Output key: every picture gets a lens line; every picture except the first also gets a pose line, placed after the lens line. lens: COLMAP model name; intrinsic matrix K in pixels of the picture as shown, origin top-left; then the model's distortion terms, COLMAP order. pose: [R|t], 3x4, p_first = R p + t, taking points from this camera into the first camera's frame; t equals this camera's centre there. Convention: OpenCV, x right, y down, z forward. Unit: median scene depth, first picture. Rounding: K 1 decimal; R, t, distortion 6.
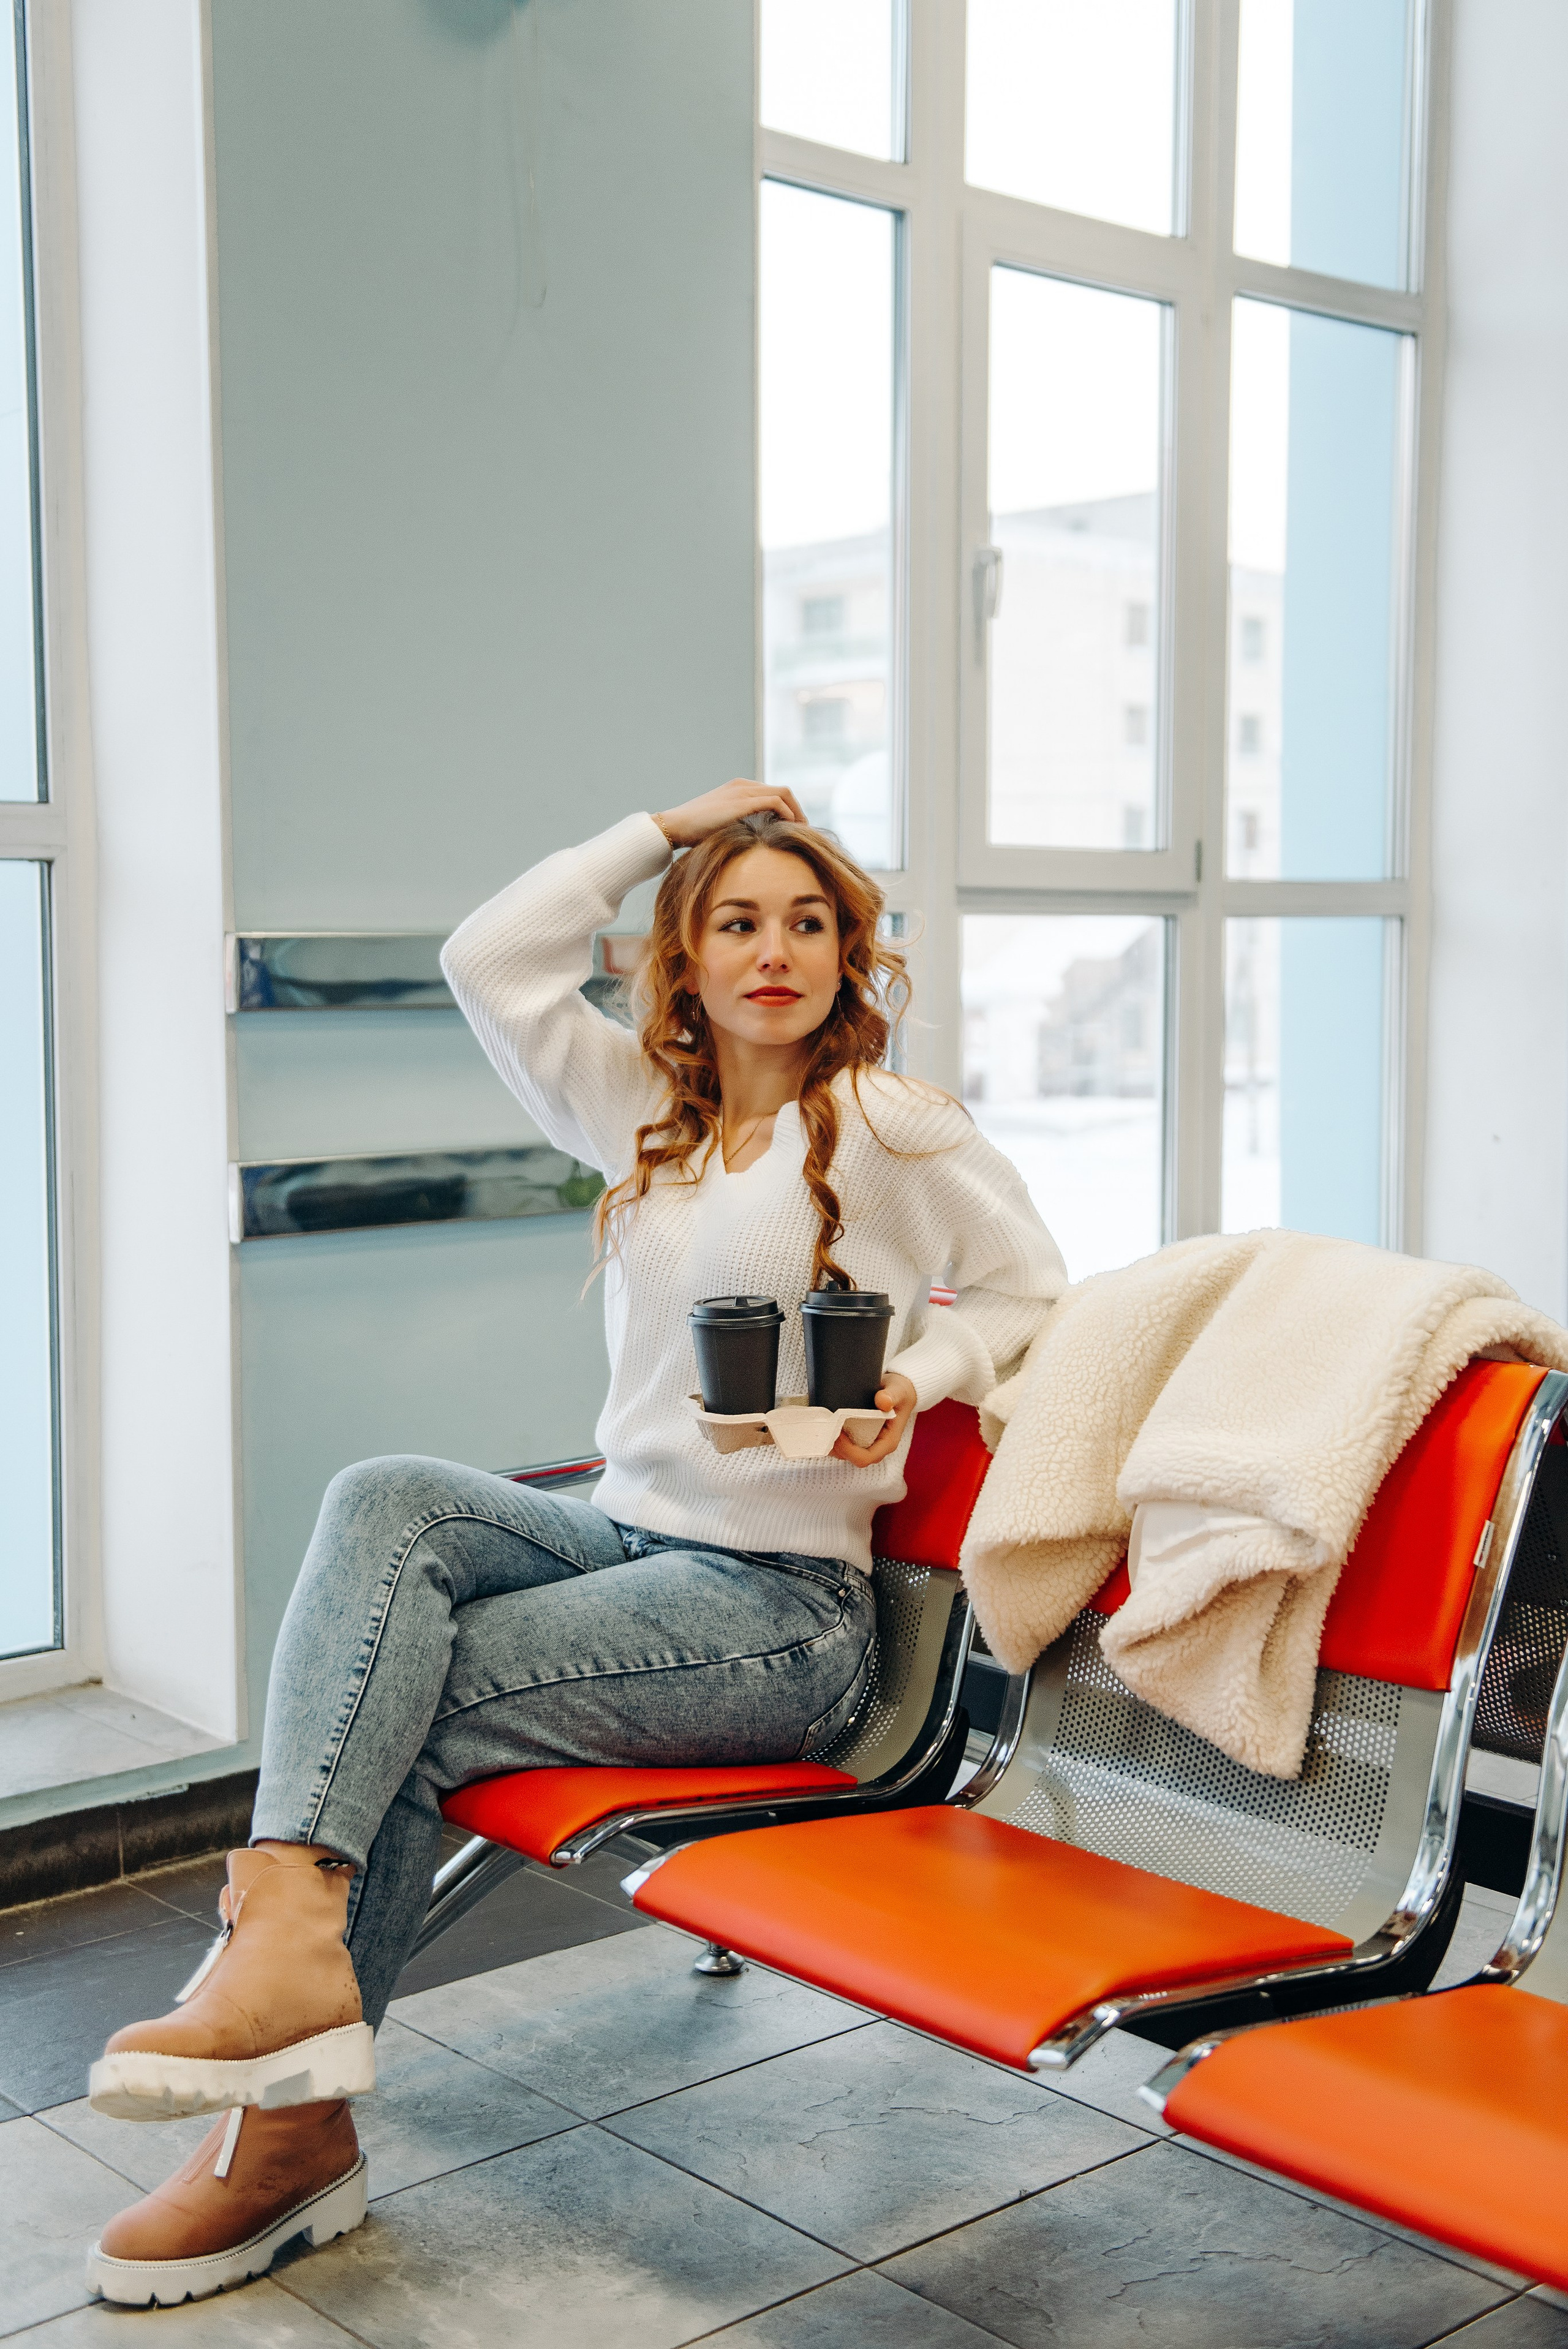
lens RADIAL K [[2754.4, 0, 784.0], [0, 2754.4, 1174.5], [0, 0, 1]] dist [0.118876, 0.056491]
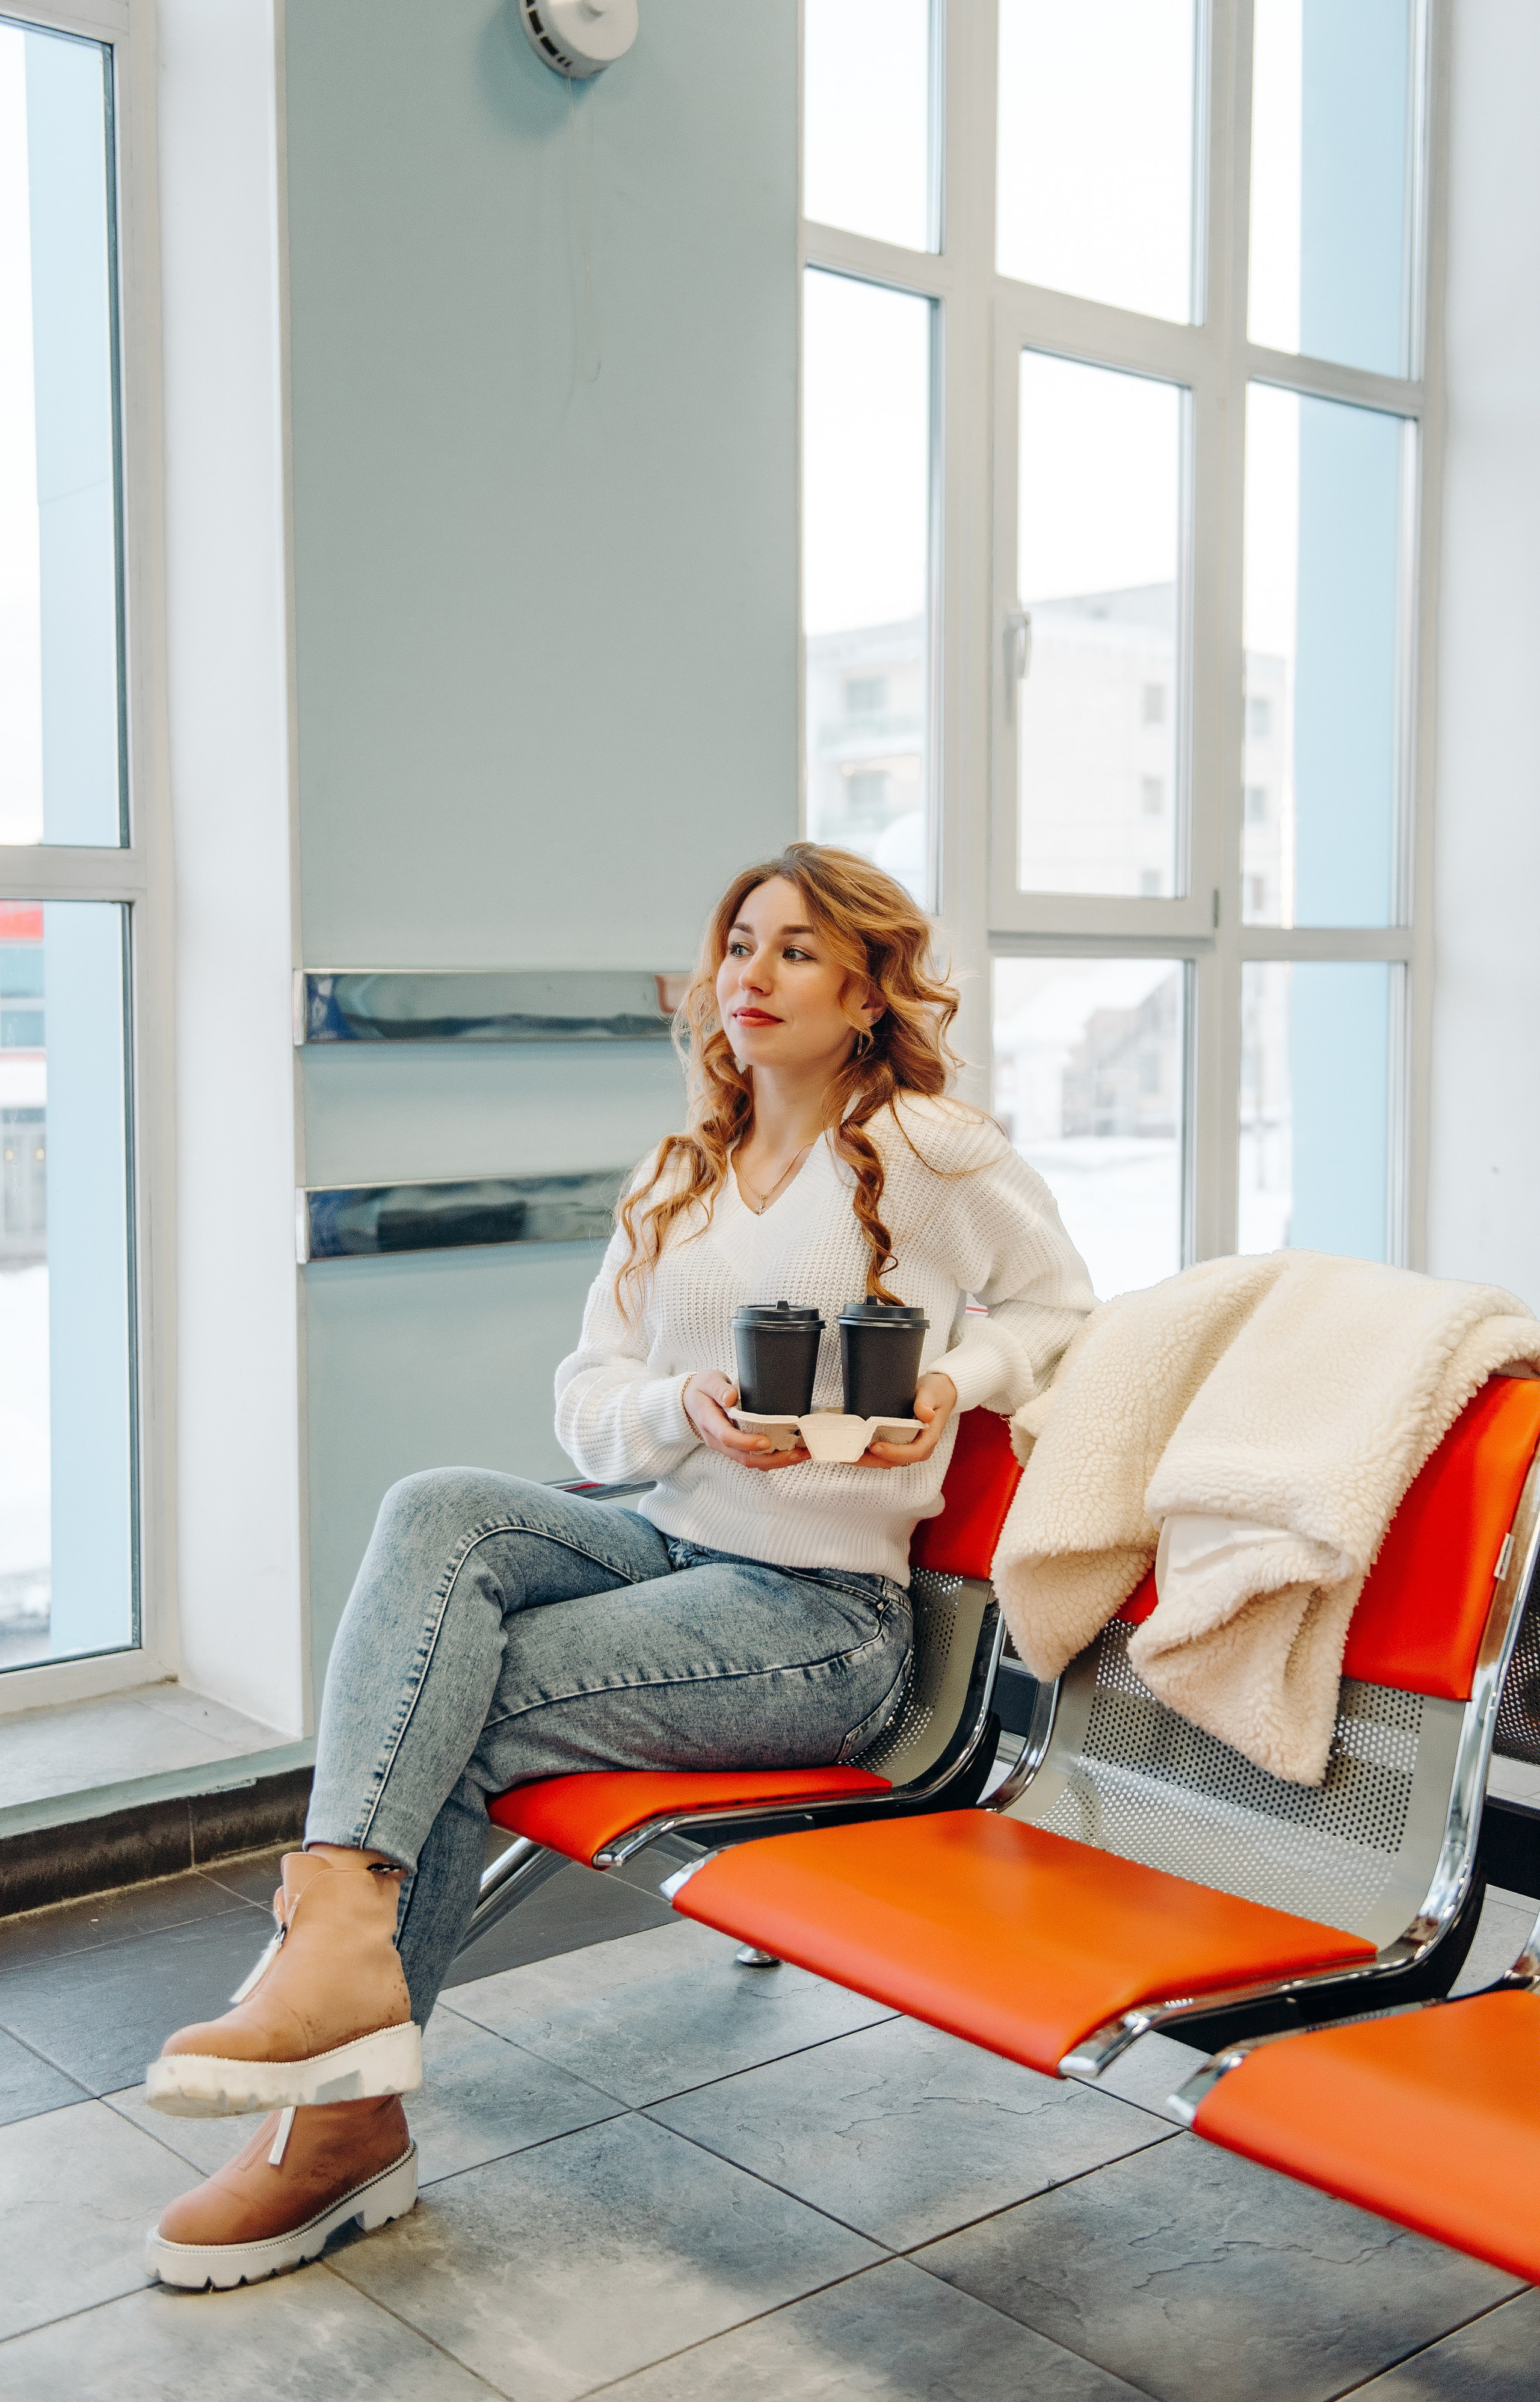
lens RADIAL K [[2371.7, 0, 818.2], [0, 2371.7, 1192.6], [0, 0, 1]] dist [0.074581, 0.002261]
pose [[0.999965, 0.001668, -0.008258, 0.006155], [-0.001769, 0.999924, -0.012214, 0.009718], [0.008237, 0.012228, 0.999891, 0.111873]]
